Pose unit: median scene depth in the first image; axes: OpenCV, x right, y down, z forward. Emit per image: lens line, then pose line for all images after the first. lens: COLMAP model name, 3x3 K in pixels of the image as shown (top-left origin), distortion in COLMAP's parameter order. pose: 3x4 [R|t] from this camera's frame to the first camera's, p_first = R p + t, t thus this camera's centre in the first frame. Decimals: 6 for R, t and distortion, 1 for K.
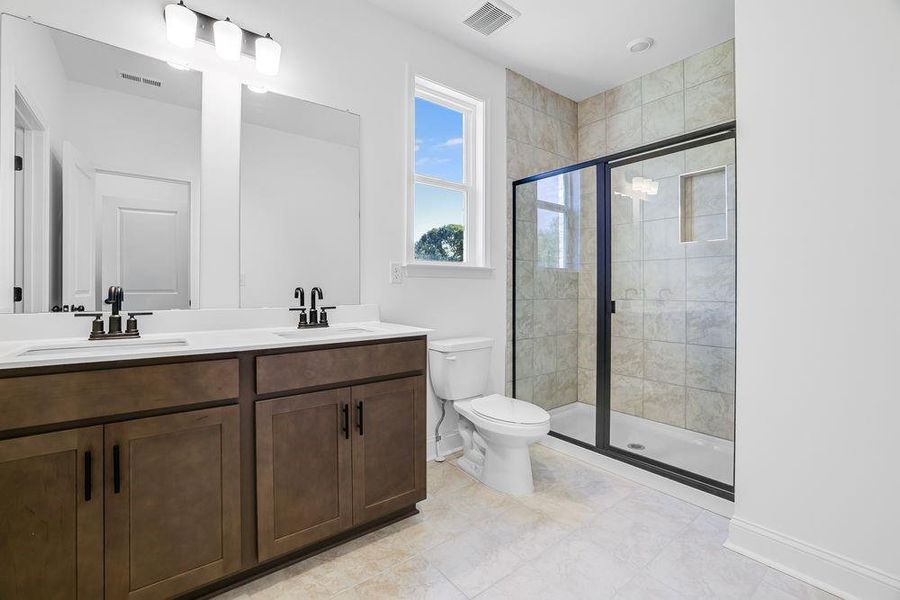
lens RADIAL K [[384.8, 0, 450.4], [0, 384.8, 286.5], [0, 0, 1]] dist [-0.016606, 0.000865]
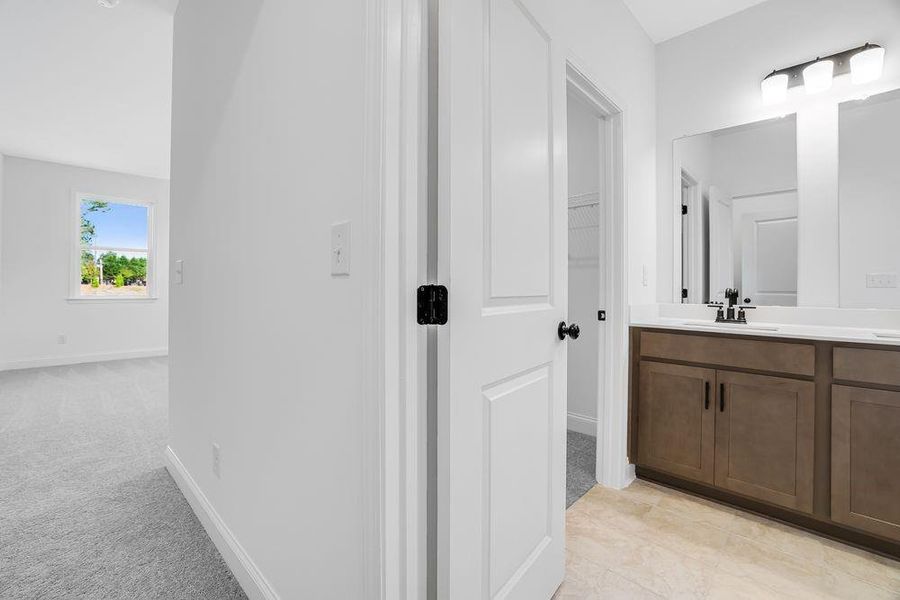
lens RADIAL K [[384.8, 0, 444.8], [0, 384.8, 292.4], [0, 0, 1]] dist [-0.016606, 0.000865]
pose [[0.138459, 0.003546, -0.990362, 0.412005], [0.003262, 0.999987, 0.004037, 0.006445], [0.990363, -0.003789, 0.138446, -0.297565]]
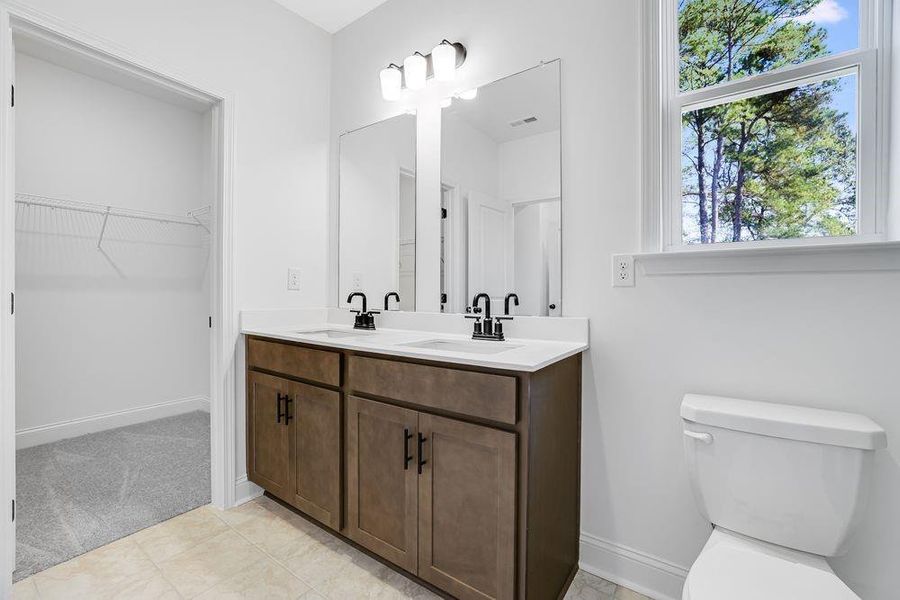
lens RADIAL K [[384.8, 0, 447.8], [0, 384.8, 295.2], [0, 0, 1]] dist [-0.016606, 0.000865]
pose [[0.287156, 0.004714, -0.957872, 0.557725], [0.000507, 0.999987, 0.005073, 0.001658], [0.957884, -0.001942, 0.287150, 0.810059]]
